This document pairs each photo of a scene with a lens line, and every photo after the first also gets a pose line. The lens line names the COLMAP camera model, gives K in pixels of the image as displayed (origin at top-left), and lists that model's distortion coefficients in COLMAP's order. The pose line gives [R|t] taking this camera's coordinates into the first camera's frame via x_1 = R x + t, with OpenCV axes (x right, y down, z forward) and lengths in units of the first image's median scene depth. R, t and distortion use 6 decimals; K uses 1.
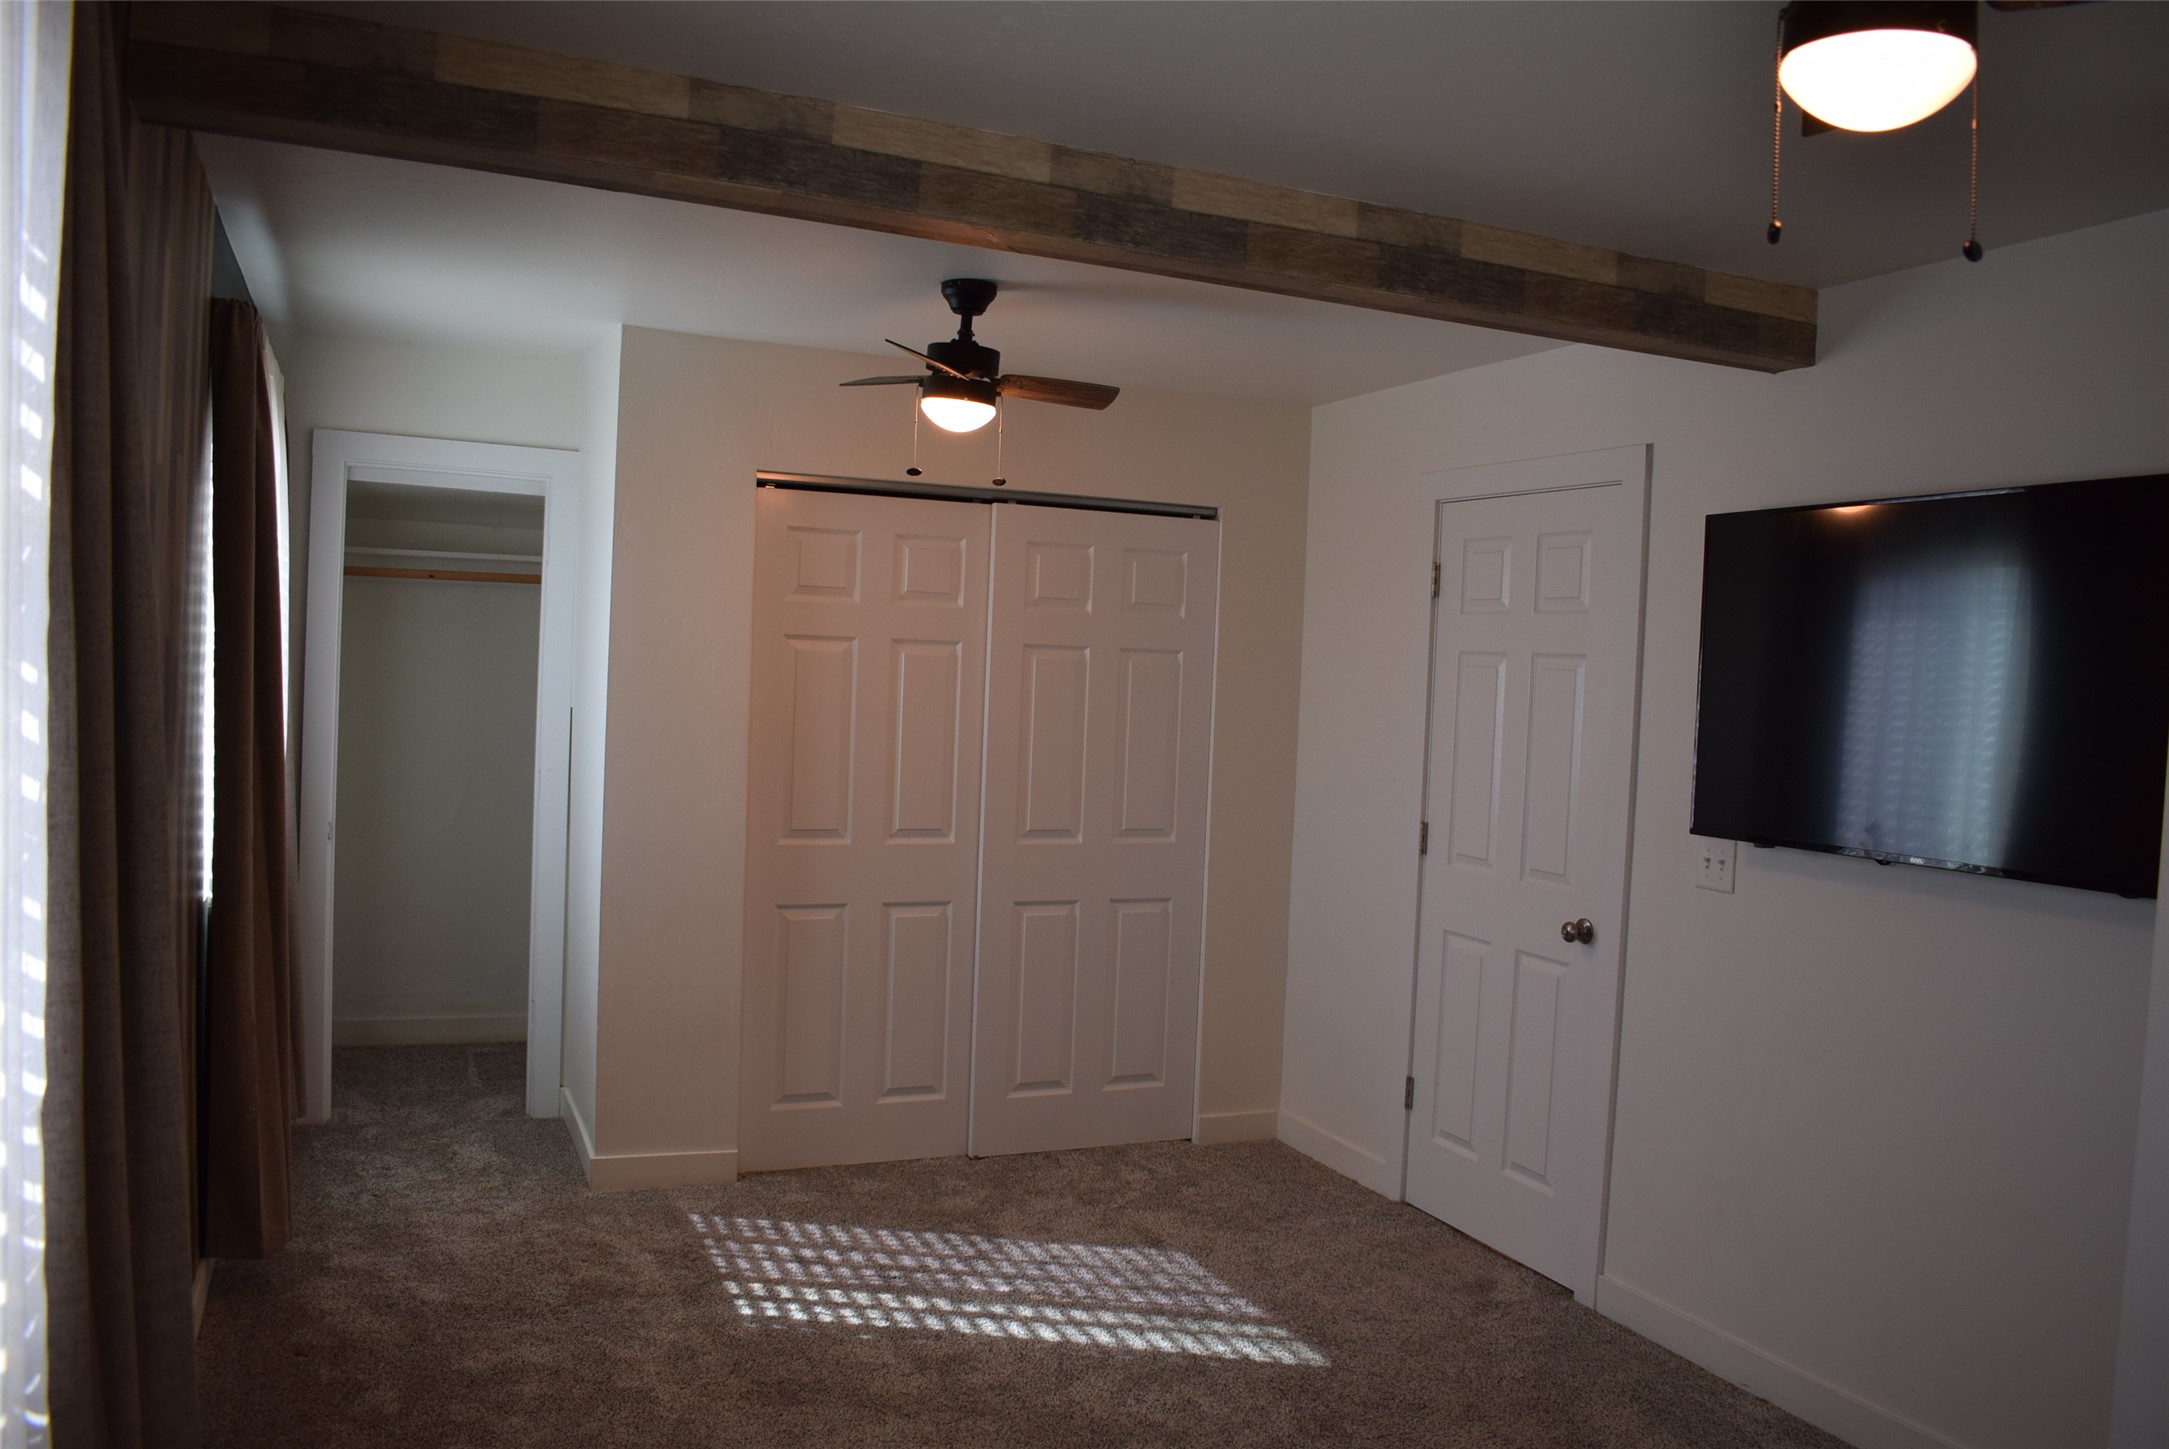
lens RADIAL K [[1713.4, 0, 1087.9], [0, 1713.4, 737.6], [0, 0, 1]] dist [-0.099038, 0.020321]
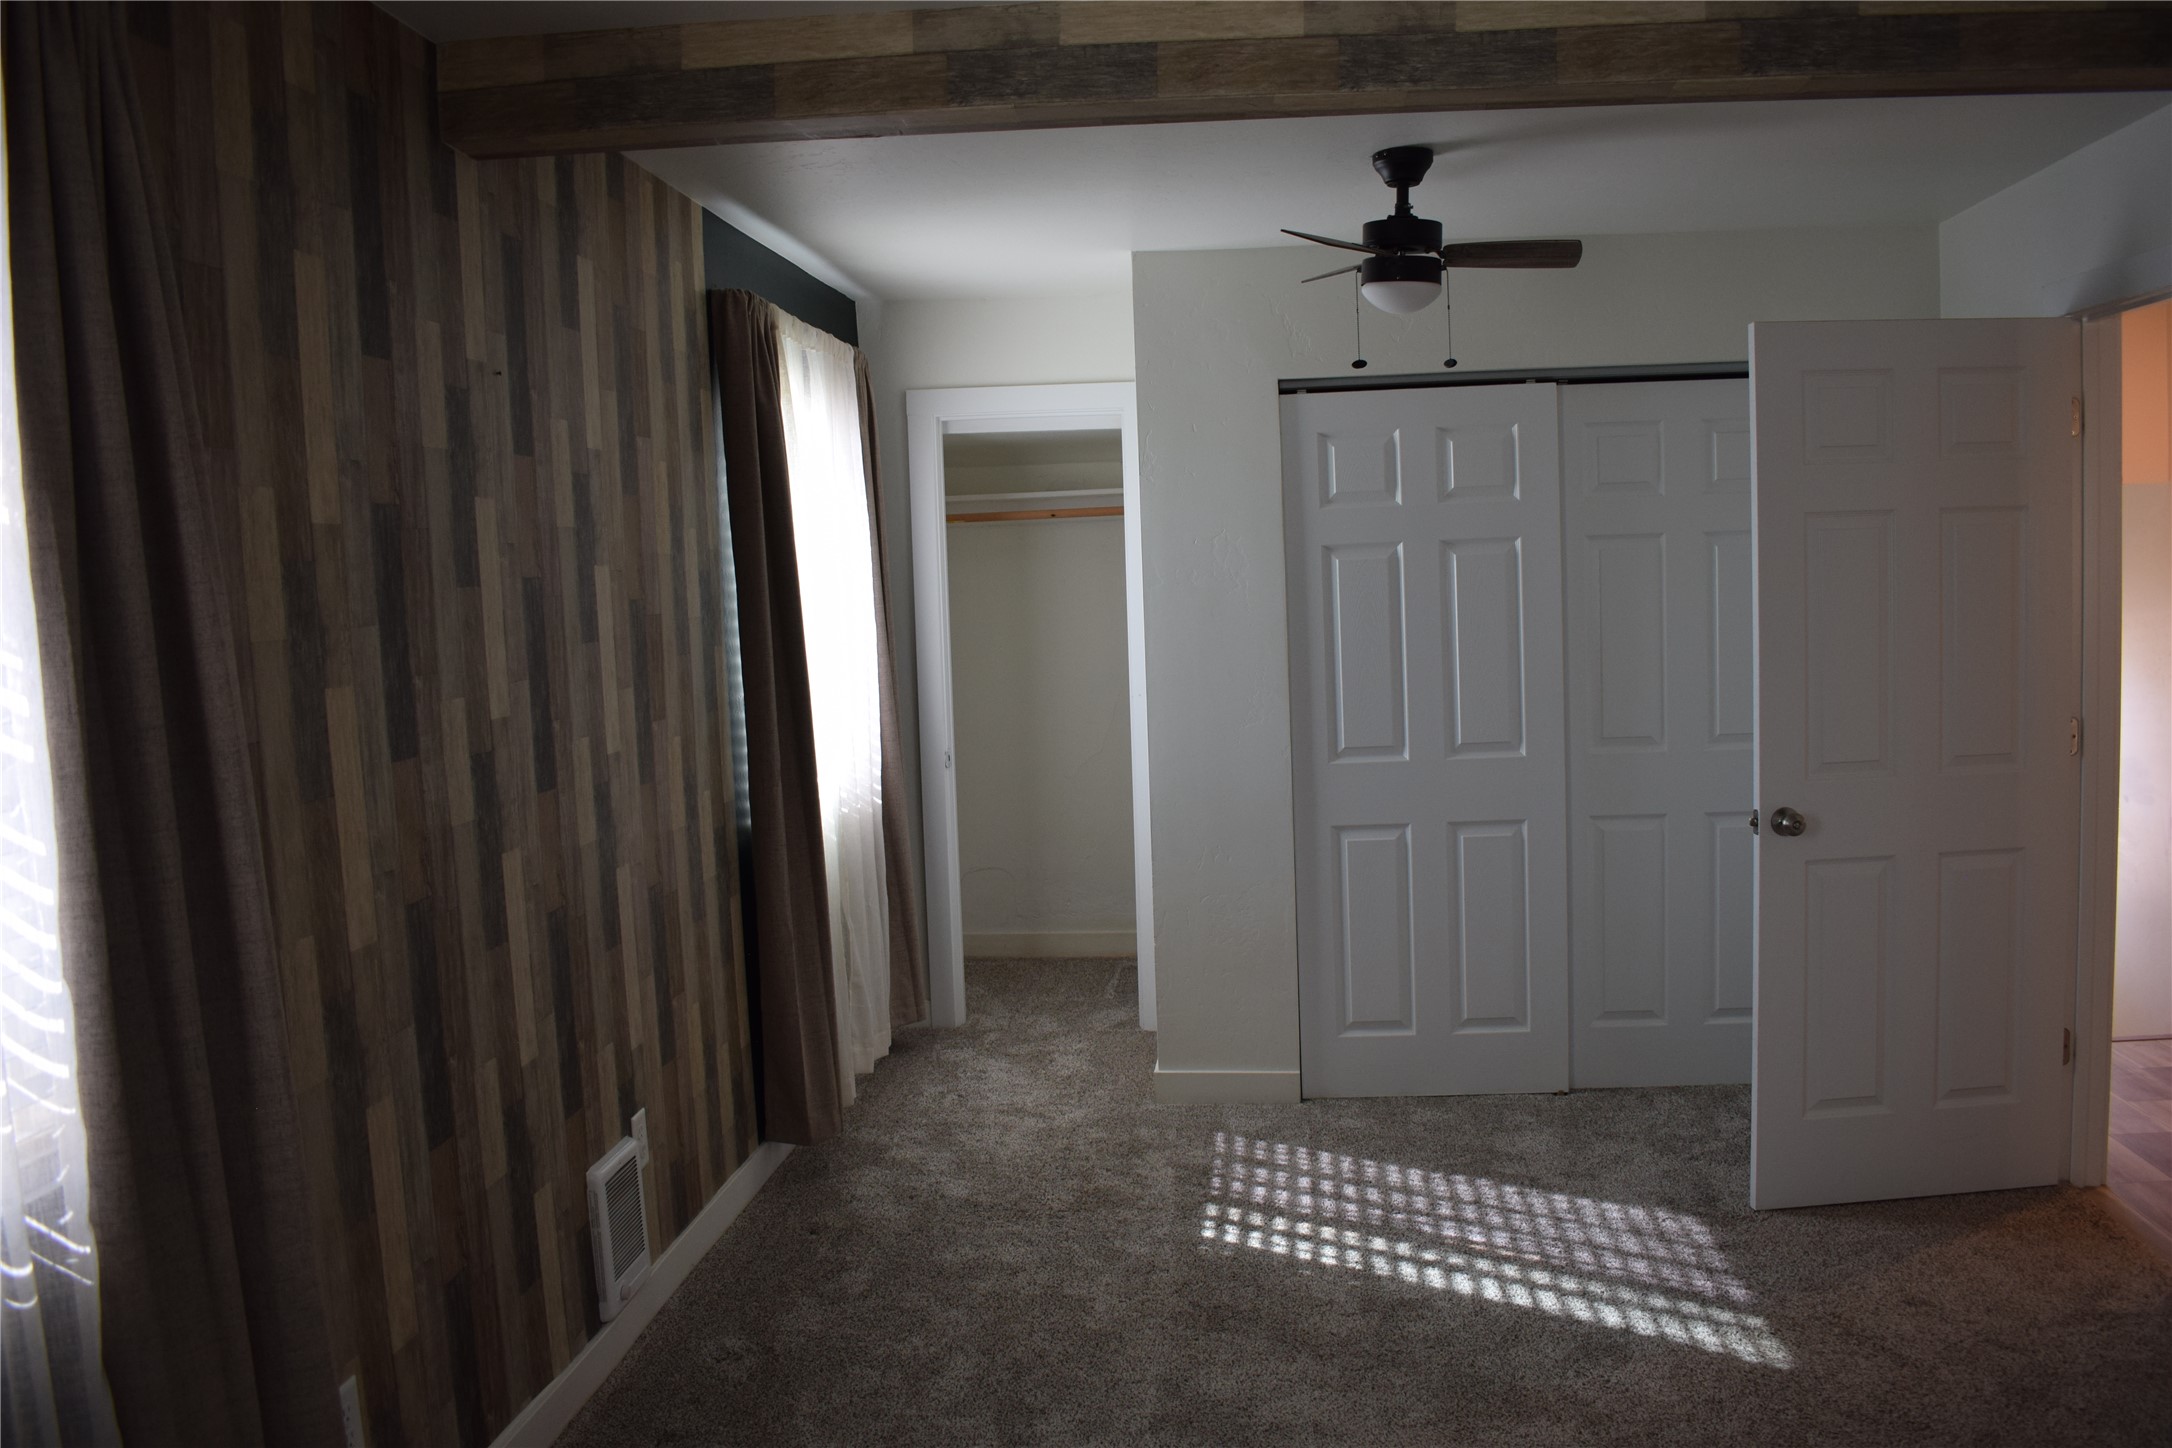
lens RADIAL K [[1715.8, 0, 1088.4], [0, 1715.8, 712.0], [0, 0, 1]] dist [-0.099038, 0.020321]
pose [[0.867110, -0.034965, -0.496889, 0.190155], [0.052703, 0.998374, 0.021717, 0.005831], [0.495322, -0.045018, 0.867542, 0.086527]]
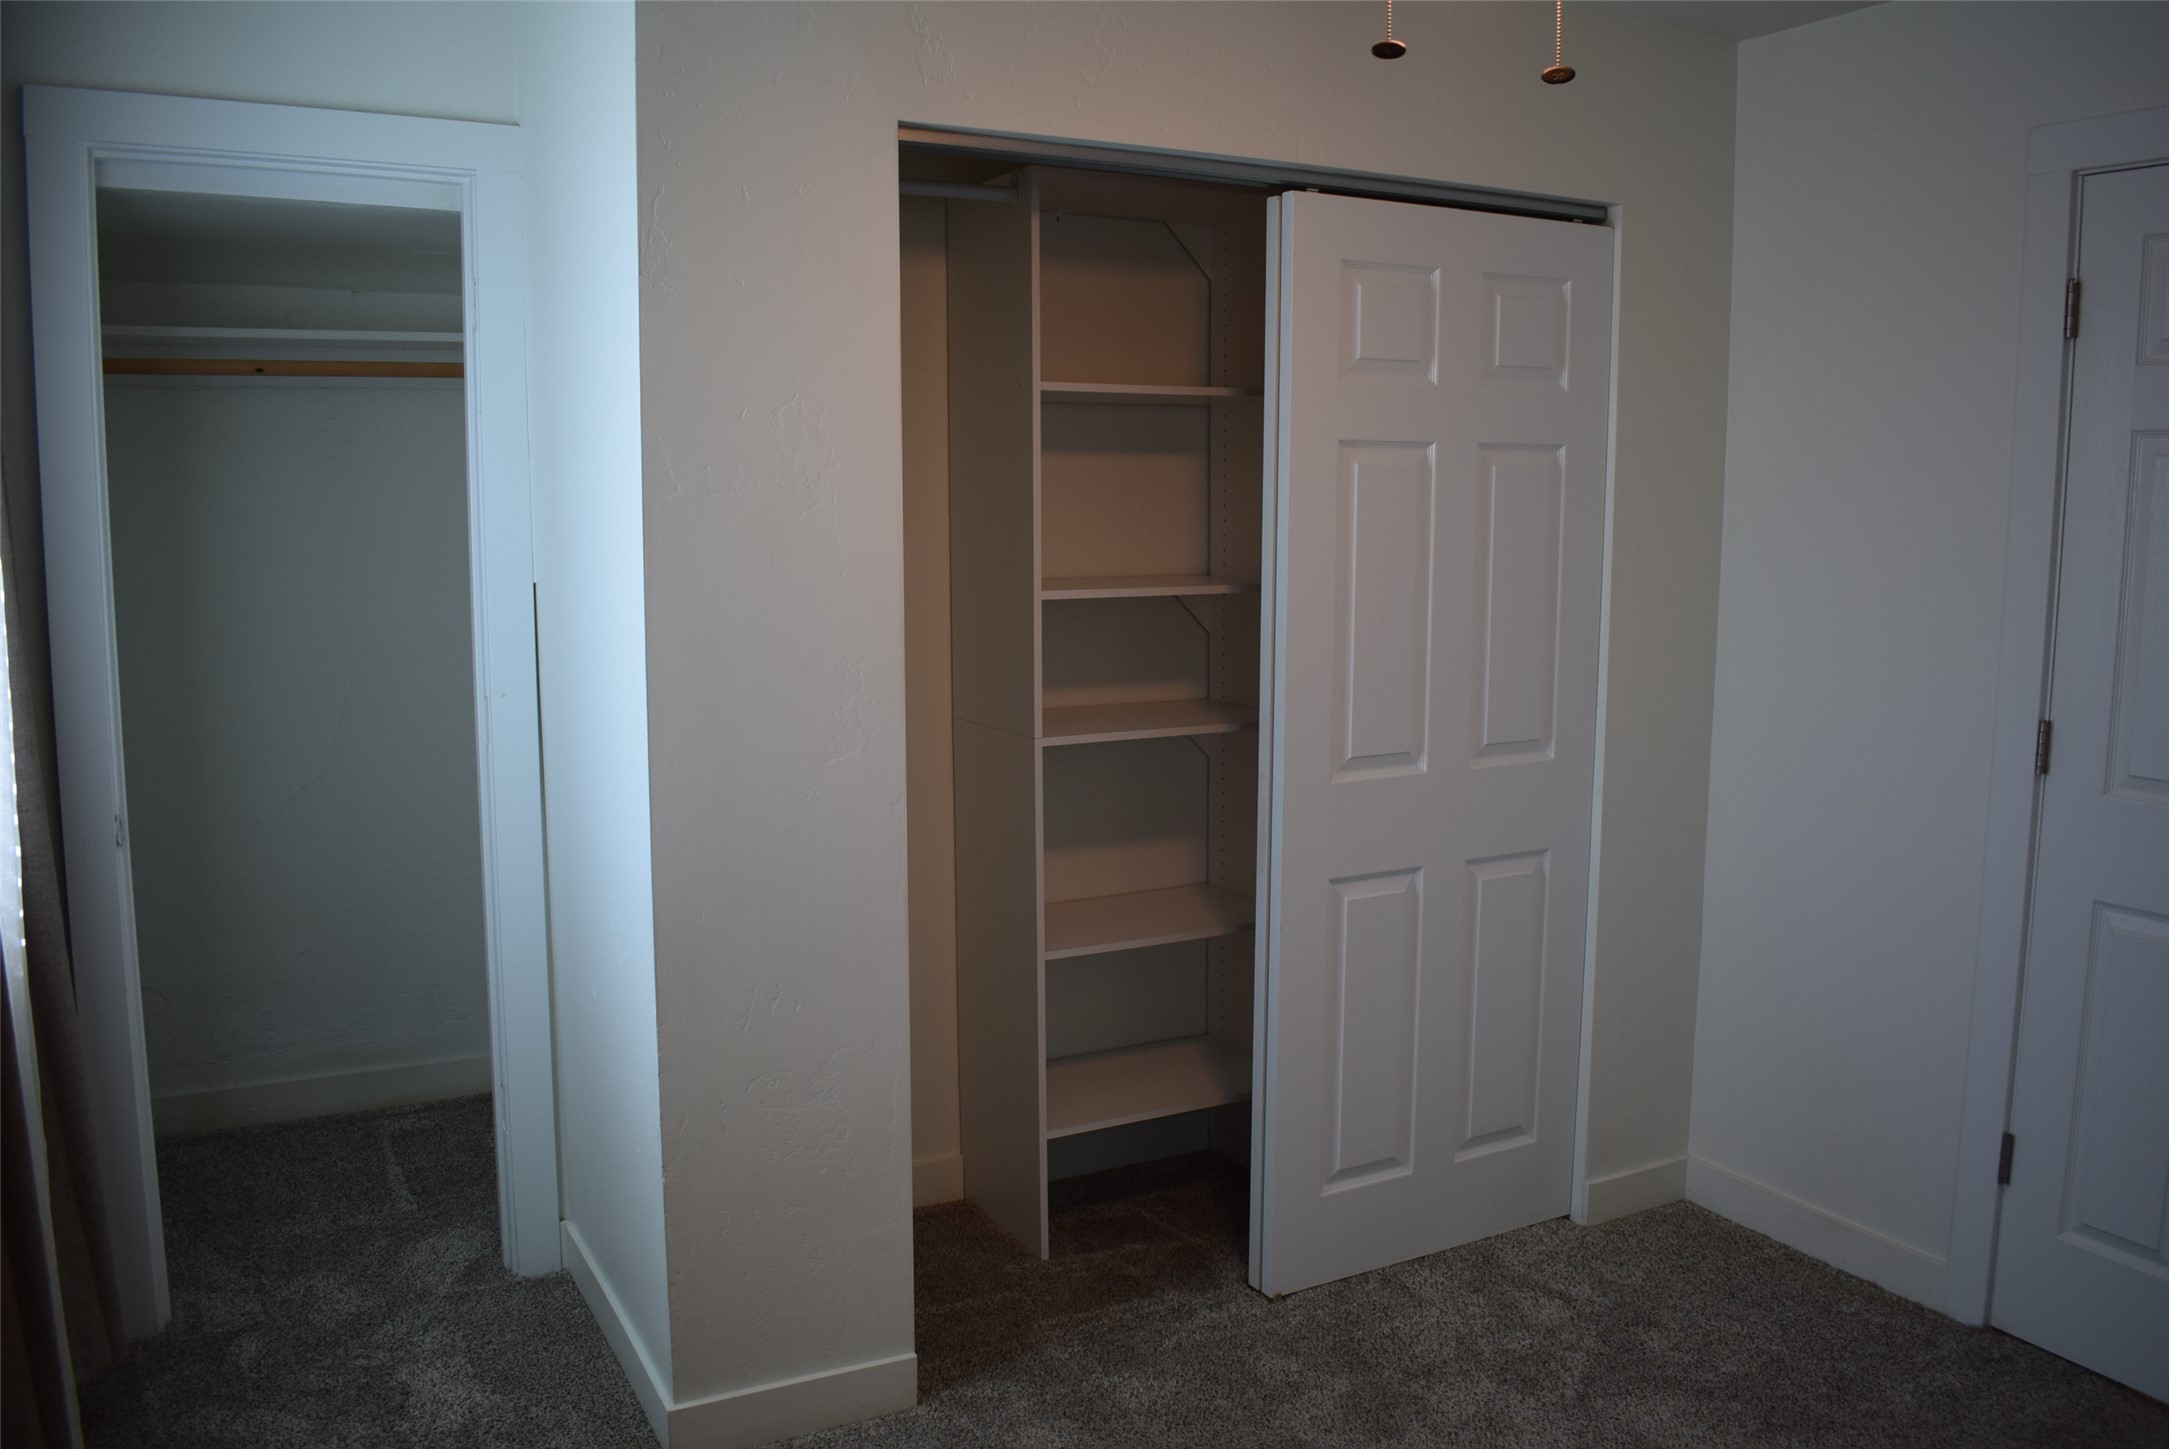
lens RADIAL K [[1713.4, 0, 1124.5], [0, 1713.4, 707.5], [0, 0, 1]] dist [-0.099038, 0.020321]
pose [[0.995482, -0.049773, 0.080860, -0.169660], [0.043330, 0.995887, 0.079567, -0.014494], [-0.084487, -0.075704, 0.993545, 0.450868]]
